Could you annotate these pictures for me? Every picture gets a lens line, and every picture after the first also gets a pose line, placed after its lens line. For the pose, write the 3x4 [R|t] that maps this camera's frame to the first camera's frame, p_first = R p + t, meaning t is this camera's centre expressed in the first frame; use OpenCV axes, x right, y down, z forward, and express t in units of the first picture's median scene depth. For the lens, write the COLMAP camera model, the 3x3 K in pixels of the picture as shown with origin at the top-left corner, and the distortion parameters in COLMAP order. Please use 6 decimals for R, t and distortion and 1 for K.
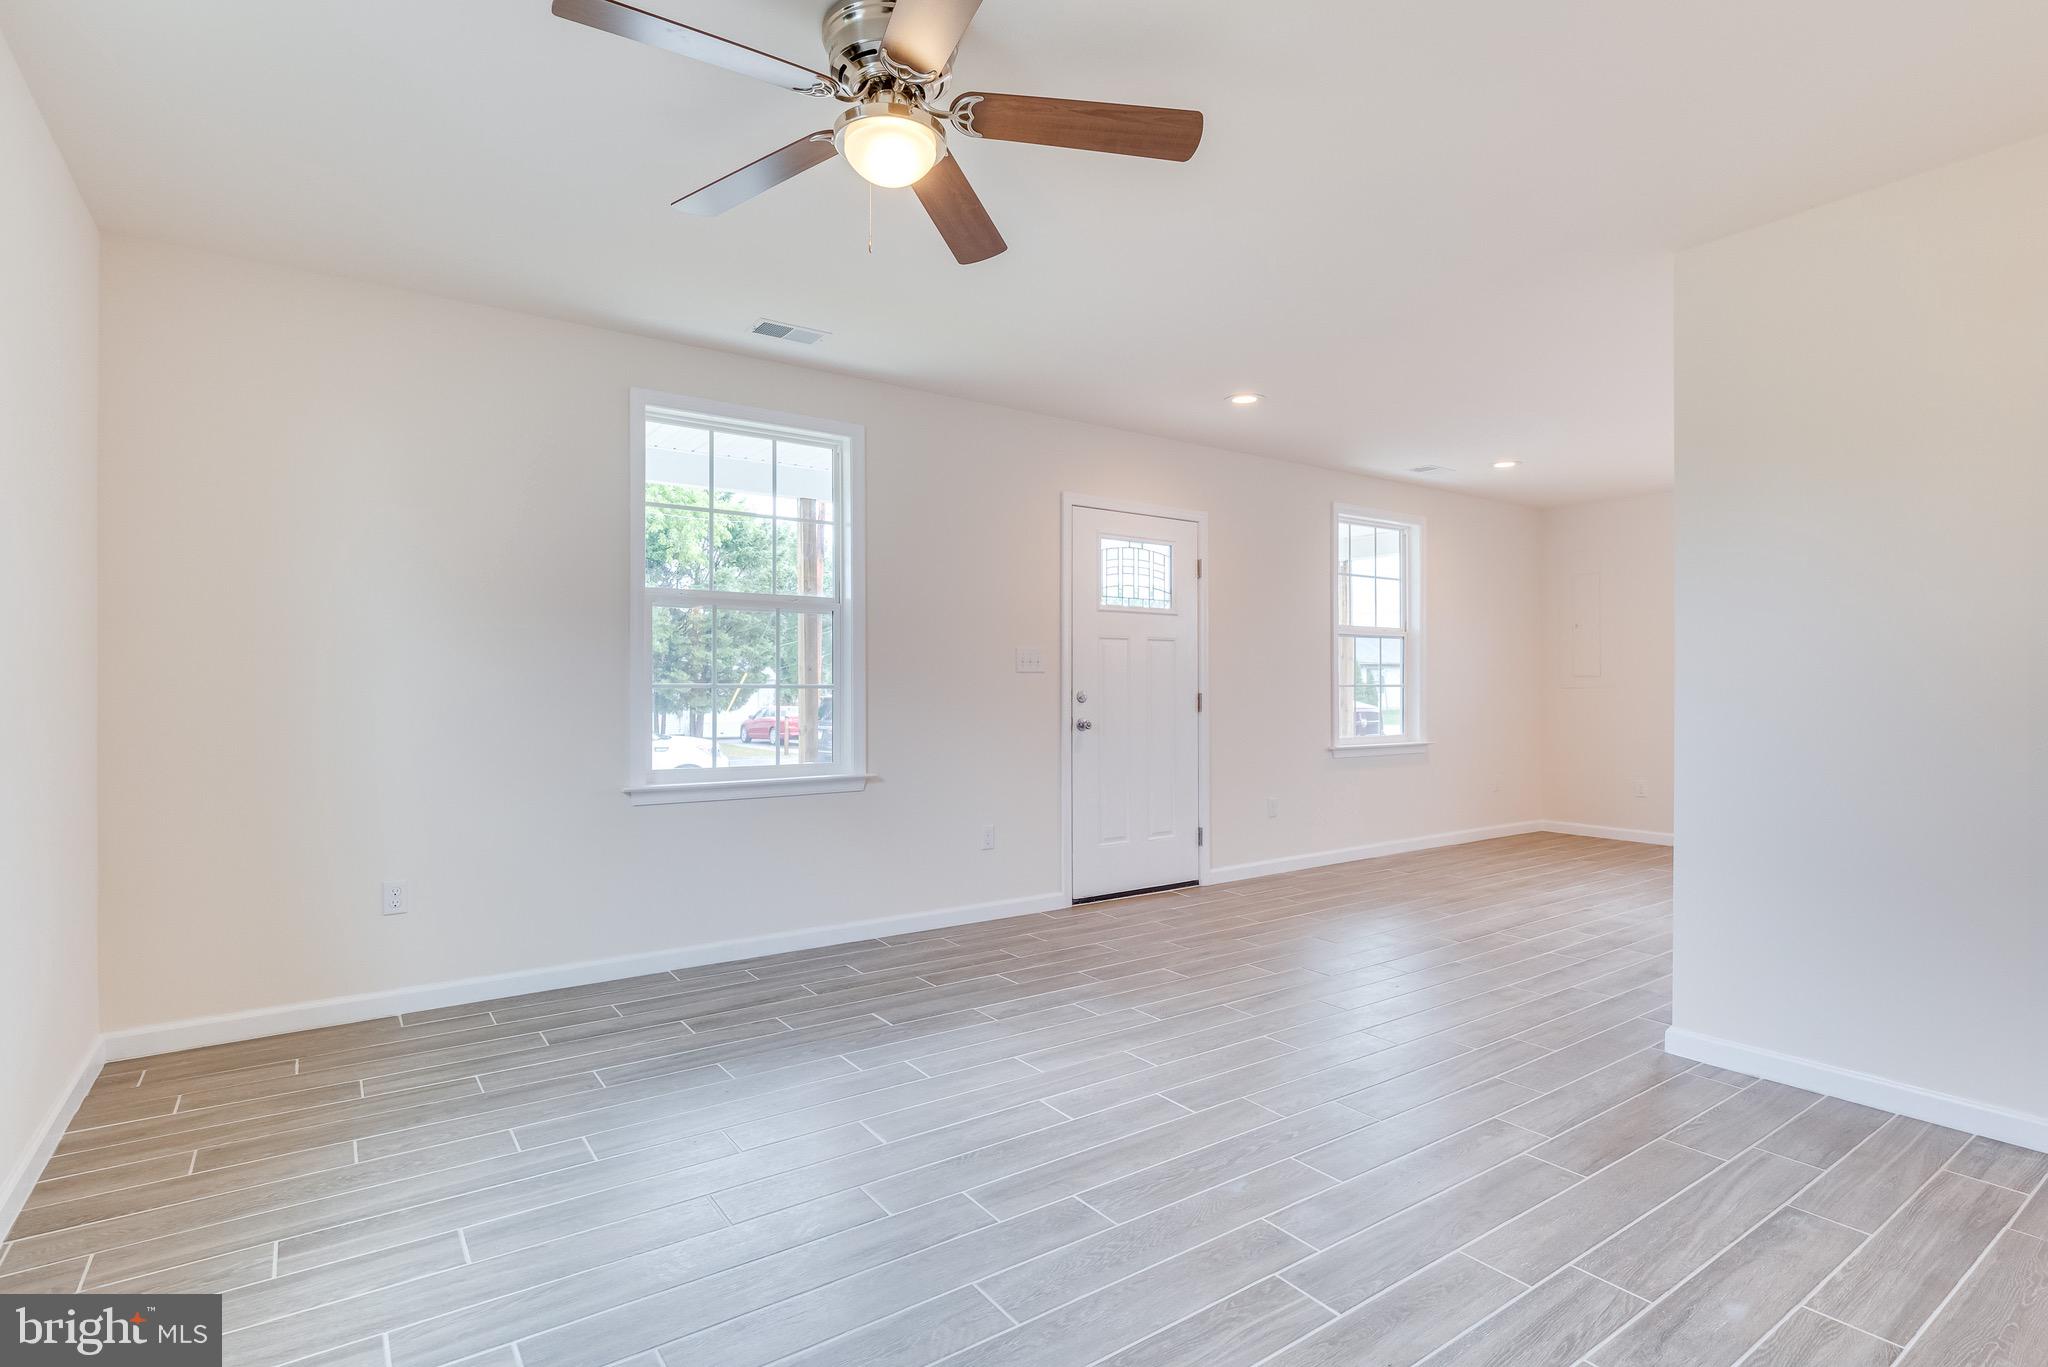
lens RADIAL K [[994.9, 0, 1020.8], [0, 994.9, 690.9], [0, 0, 1]] dist [-0.005813, 0.002586]
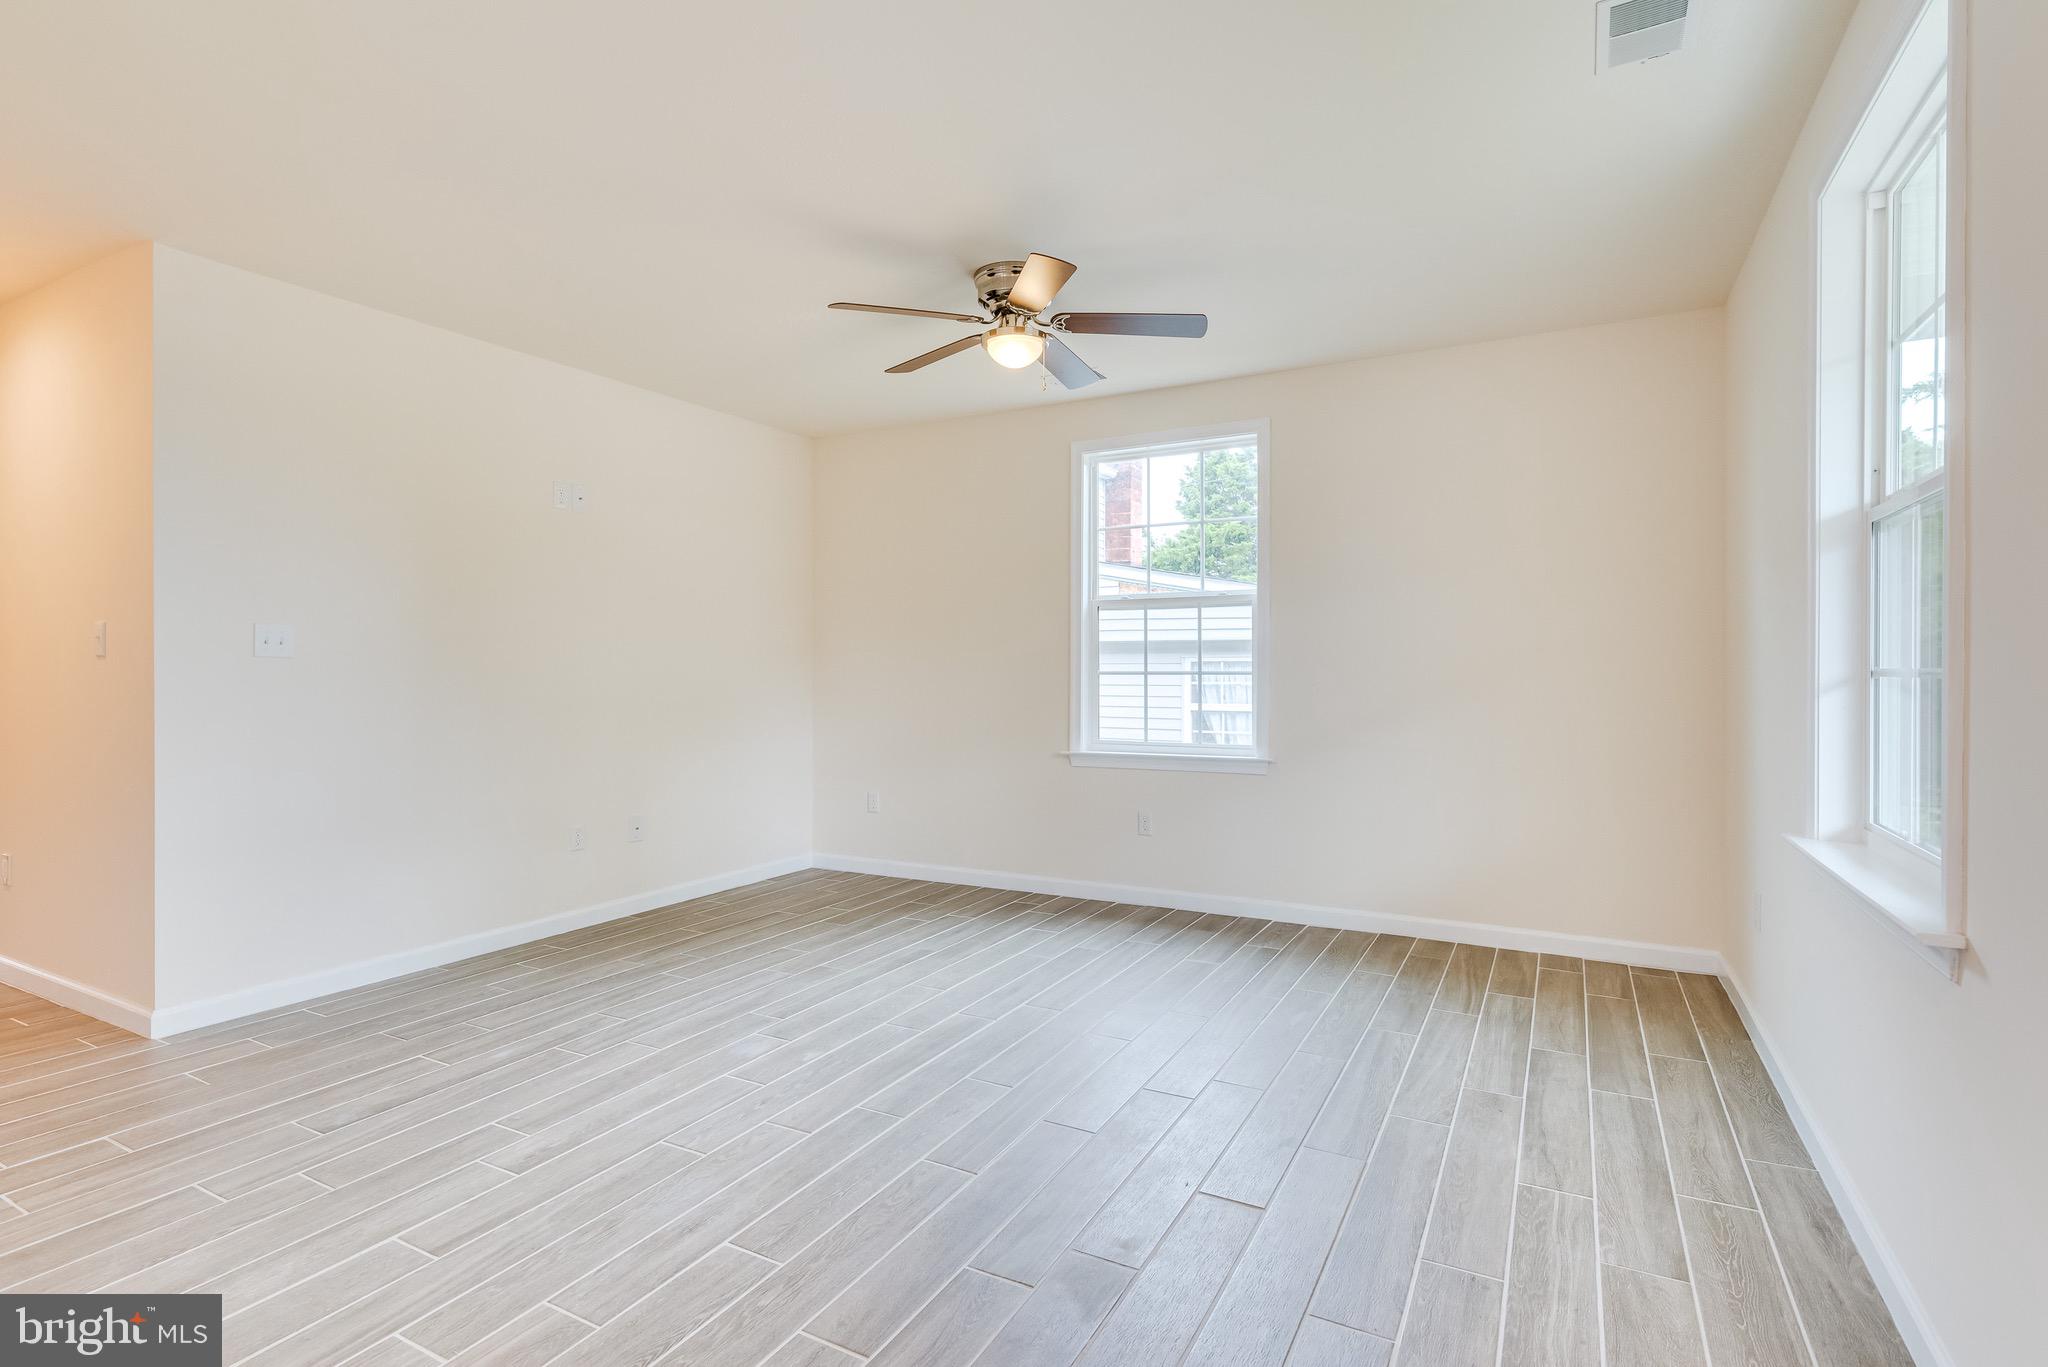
lens RADIAL K [[994.9, 0, 1019.4], [0, 994.9, 683.6], [0, 0, 1]] dist [-0.005813, 0.002586]
pose [[-0.898425, 0.002774, -0.439118, 0.277106], [-0.003211, 0.999912, 0.012887, -0.003944], [0.439115, 0.012988, -0.898337, 1.168176]]
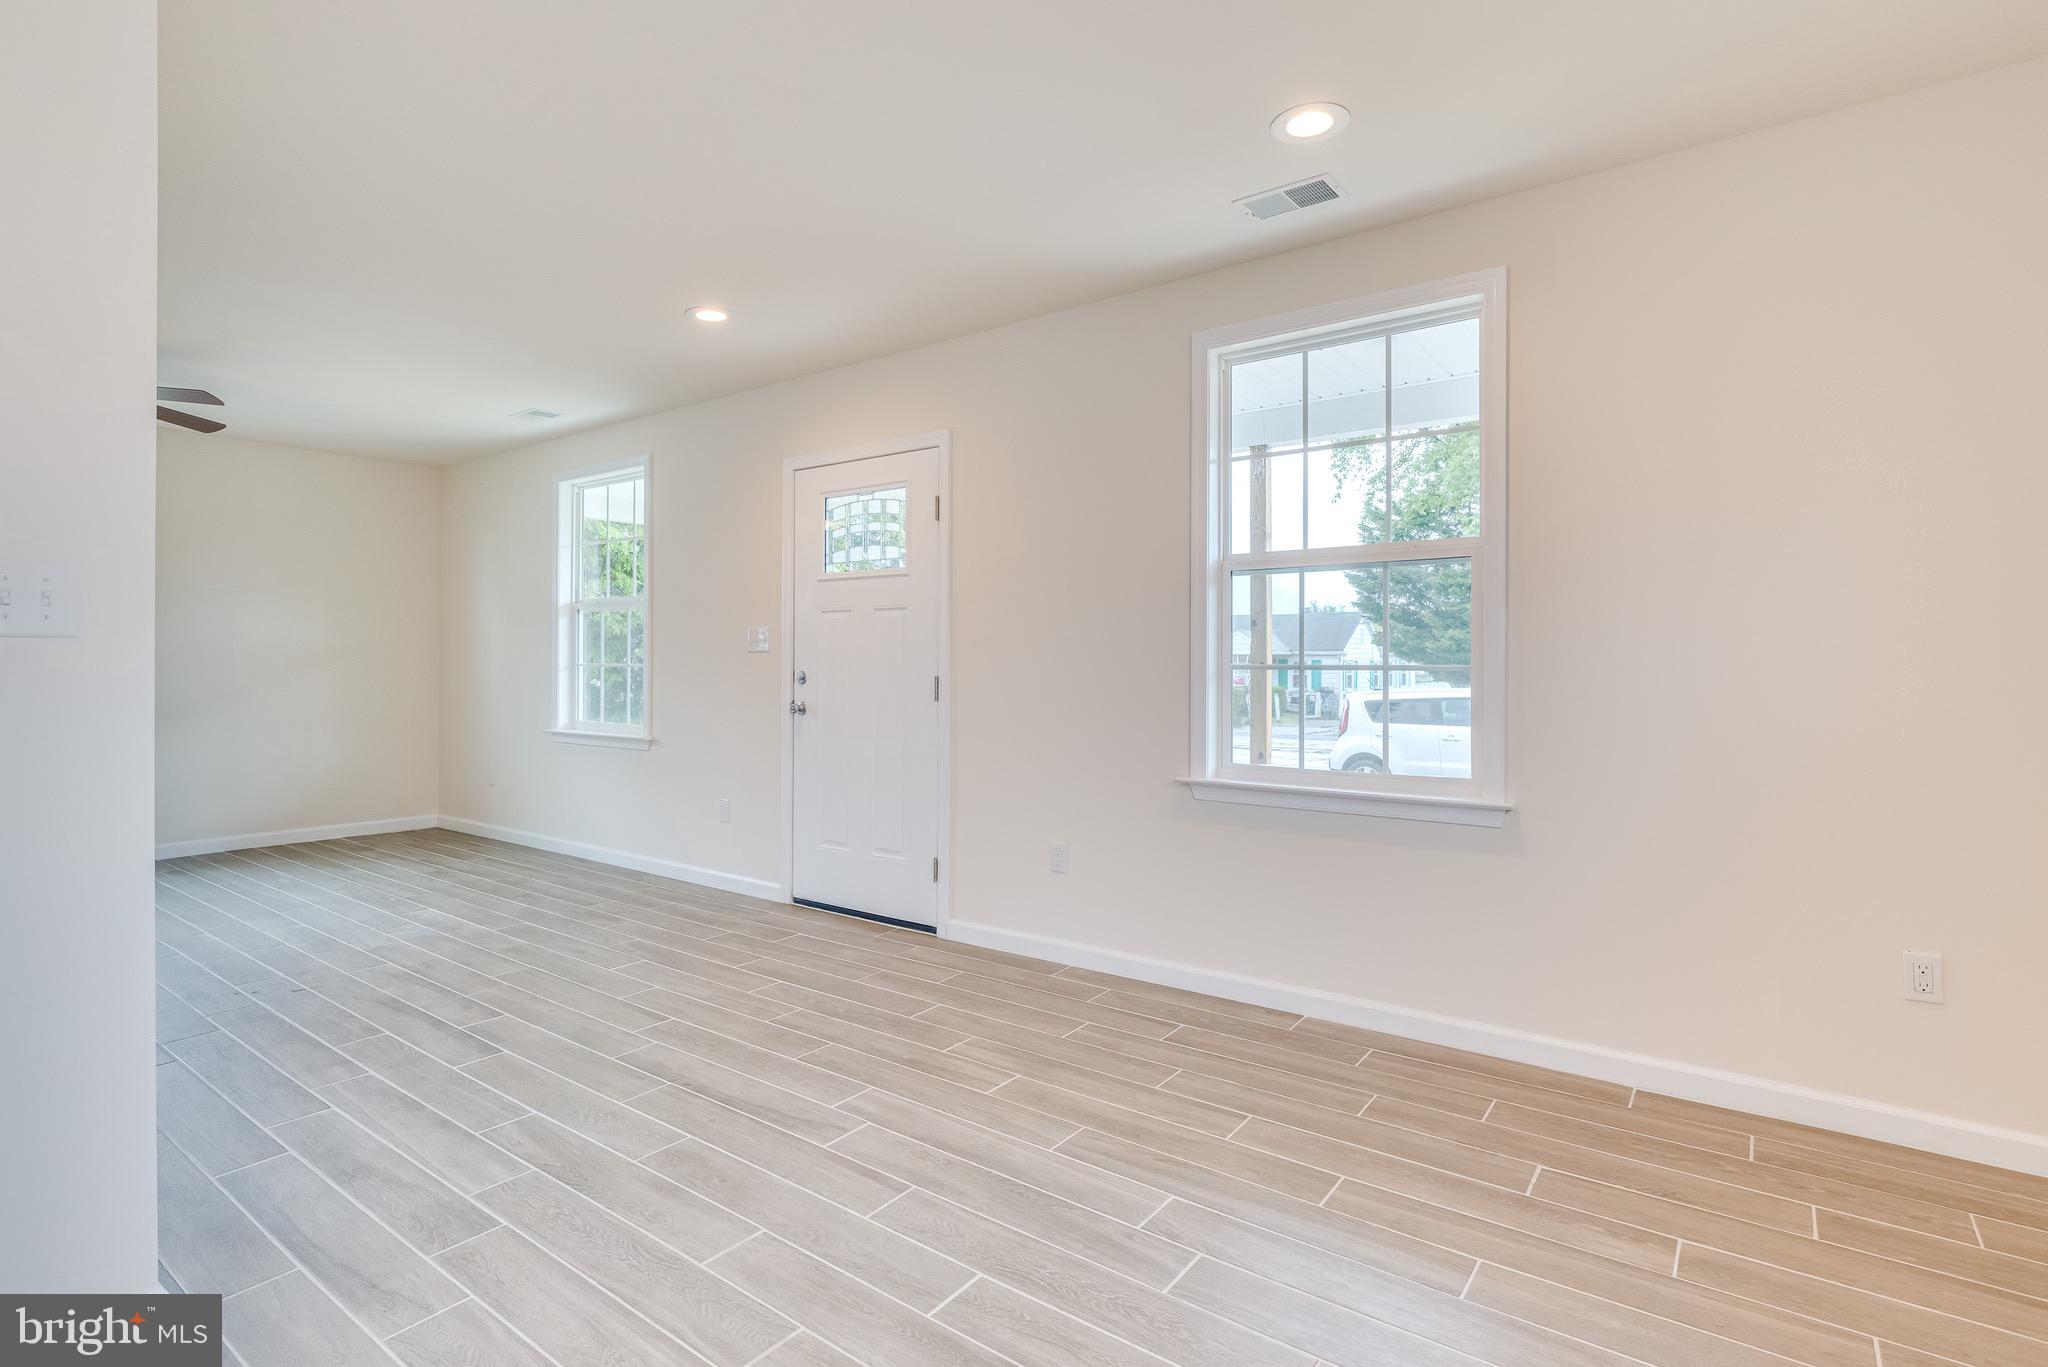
lens RADIAL K [[994.9, 0, 1021.5], [0, 994.9, 660.3], [0, 0, 1]] dist [-0.005813, 0.002586]
pose [[0.312337, -0.003204, -0.949966, 1.161566], [-0.009024, 0.999939, -0.006340, -0.007169], [0.949929, 0.010553, 0.312289, 1.060886]]
